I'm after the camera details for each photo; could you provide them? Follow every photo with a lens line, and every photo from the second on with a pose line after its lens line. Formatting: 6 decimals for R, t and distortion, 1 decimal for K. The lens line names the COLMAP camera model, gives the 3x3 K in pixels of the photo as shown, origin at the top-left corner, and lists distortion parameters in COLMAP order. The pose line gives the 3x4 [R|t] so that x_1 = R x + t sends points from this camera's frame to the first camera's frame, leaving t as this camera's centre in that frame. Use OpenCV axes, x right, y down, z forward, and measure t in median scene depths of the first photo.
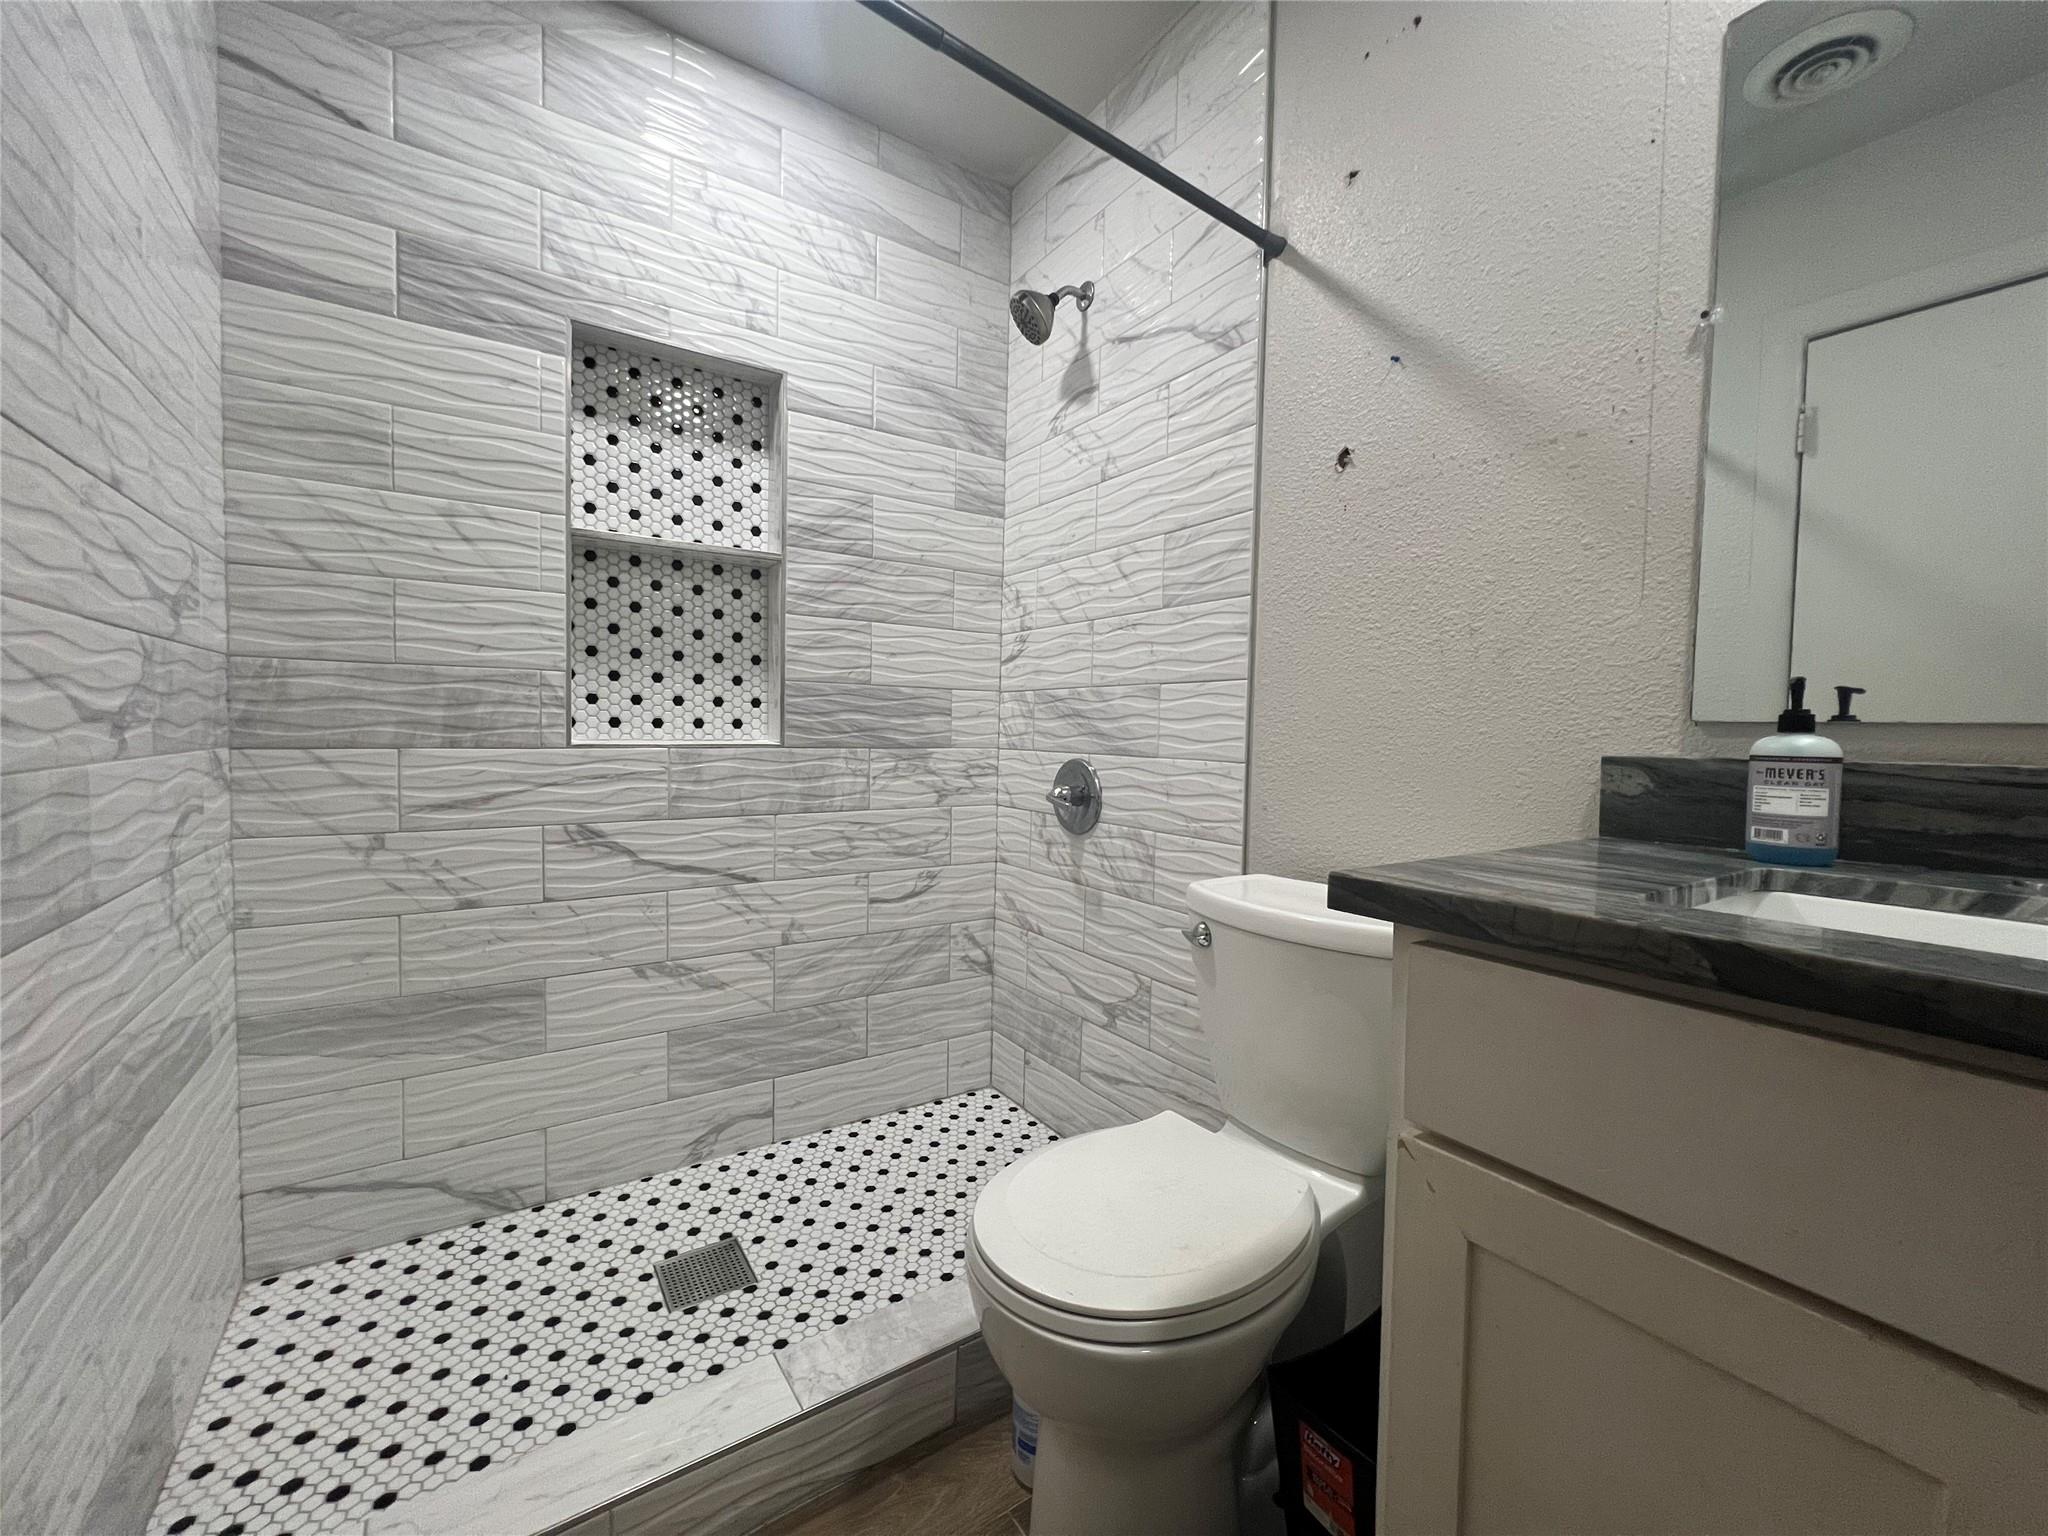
lens RADIAL K [[824.3, 0, 1019.7], [0, 824.3, 760.0], [0, 0, 1]] dist [-0.001646, 0.000846]
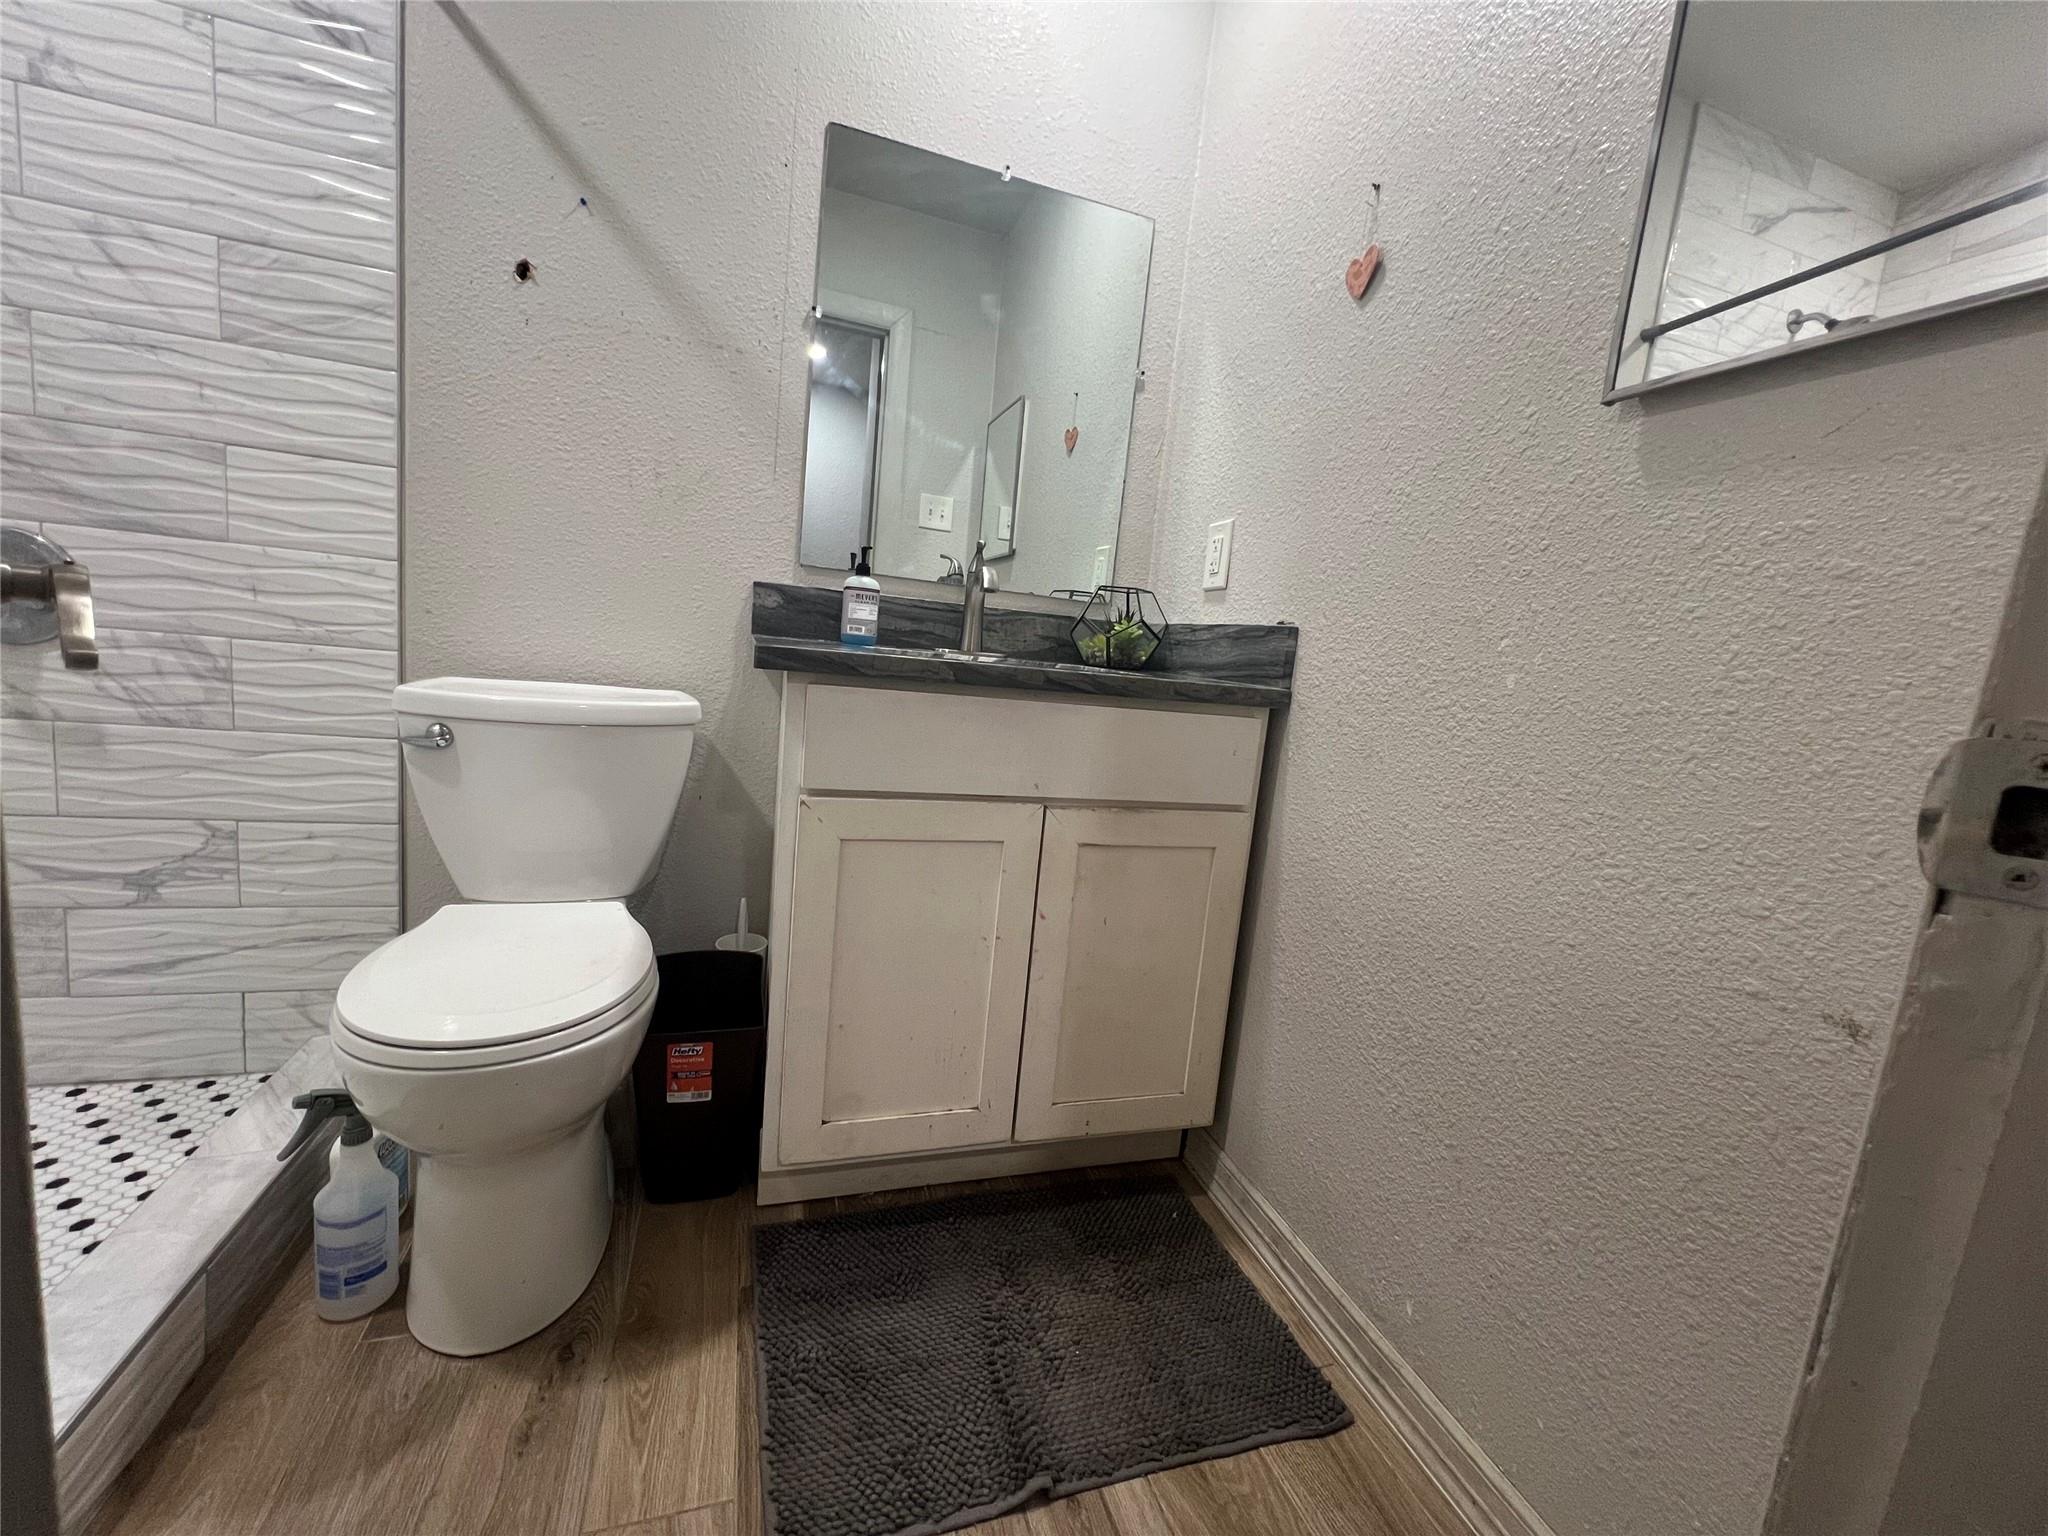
lens RADIAL K [[822.2, 0, 1017.3], [0, 822.2, 763.2], [0, 0, 1]] dist [0.000346, 0.000060]
pose [[0.269658, -0.132862, 0.953746, -0.450984], [-0.060938, 0.986096, 0.154598, 0.042494], [-0.961026, -0.099808, 0.257813, 0.066367]]
